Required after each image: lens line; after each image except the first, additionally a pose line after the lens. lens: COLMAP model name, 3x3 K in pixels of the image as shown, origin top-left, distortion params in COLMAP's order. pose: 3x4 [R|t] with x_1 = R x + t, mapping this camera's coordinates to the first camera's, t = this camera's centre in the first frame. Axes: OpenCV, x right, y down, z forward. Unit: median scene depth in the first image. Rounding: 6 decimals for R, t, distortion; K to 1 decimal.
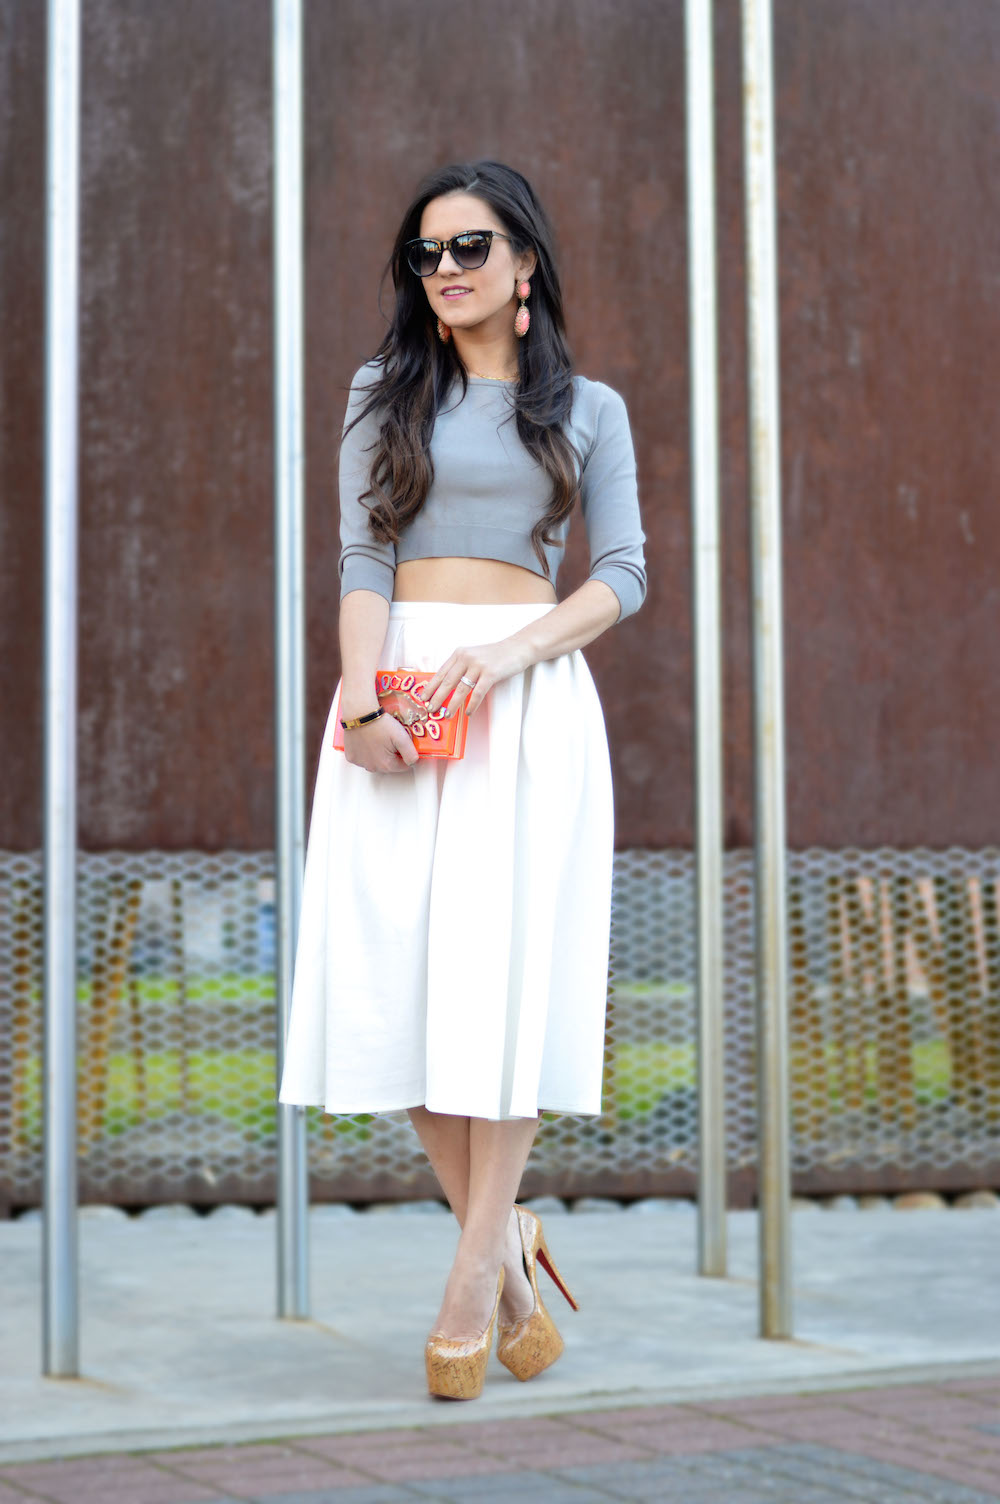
lens RADIAL K [[3444.6, 0, 500.0], [0, 3444.6, 752.0], [0, 0, 1]] dist [-0.089601, -0.118891]
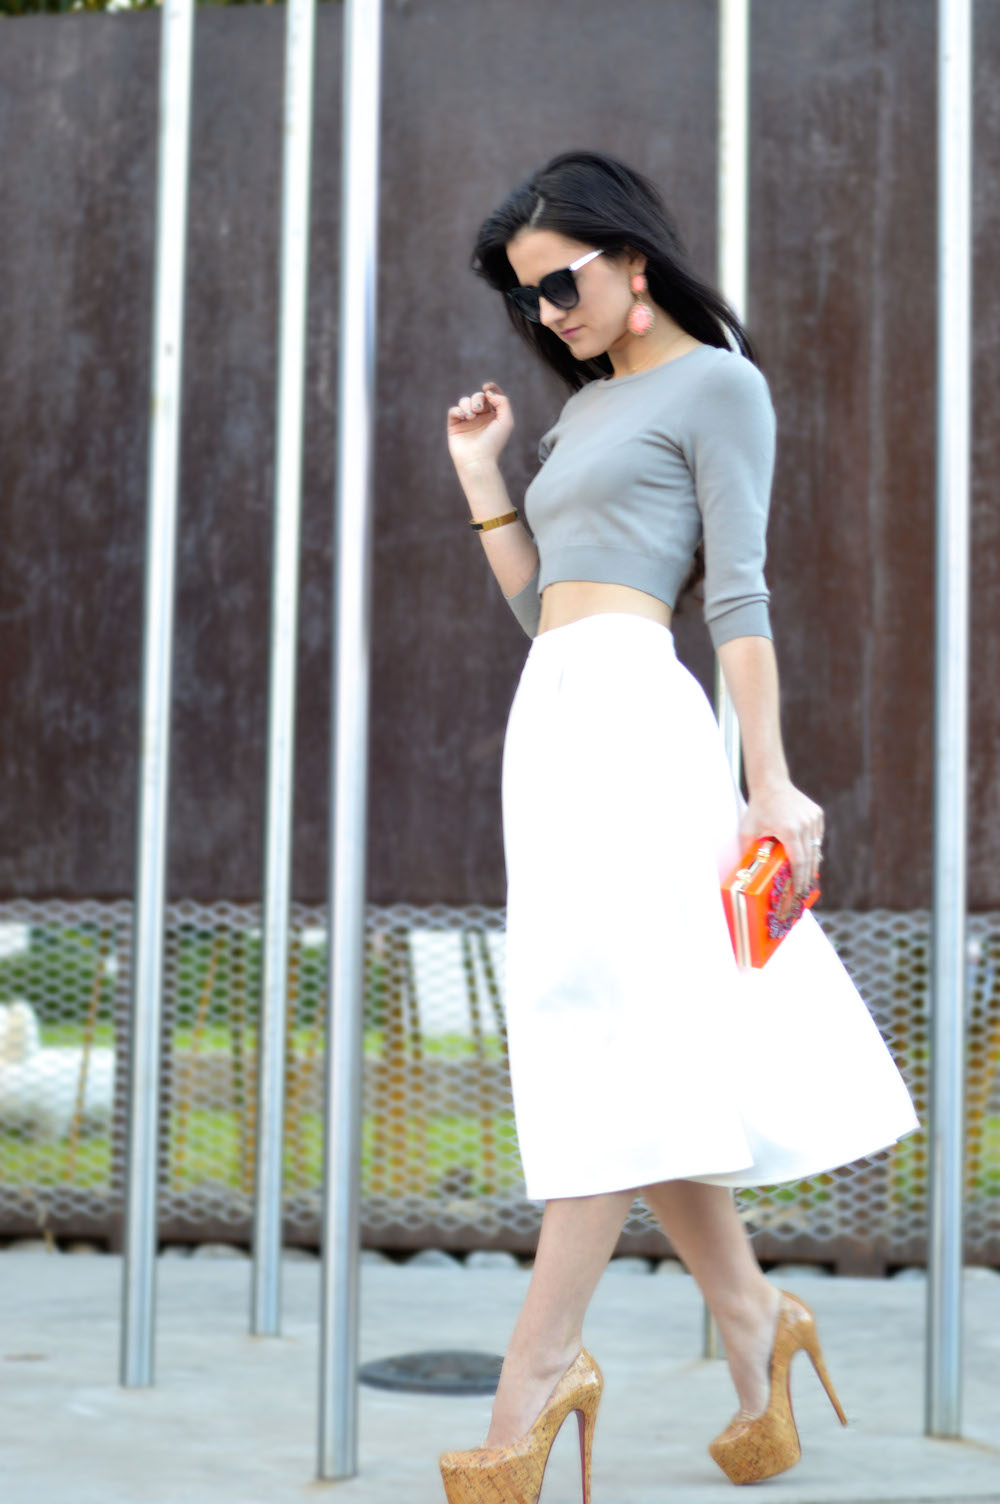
lens RADIAL K [[3444.6, 0, 500.0], [0, 3444.6, 752.0], [0, 0, 1]] dist [-0.089601, -0.118891]
pose [[0.962177, 0.005016, -0.272380, 0.178780], [-0.009771, 0.999823, -0.016106, -0.000401], [0.272251, 0.018158, 0.962055, 0.018958]]
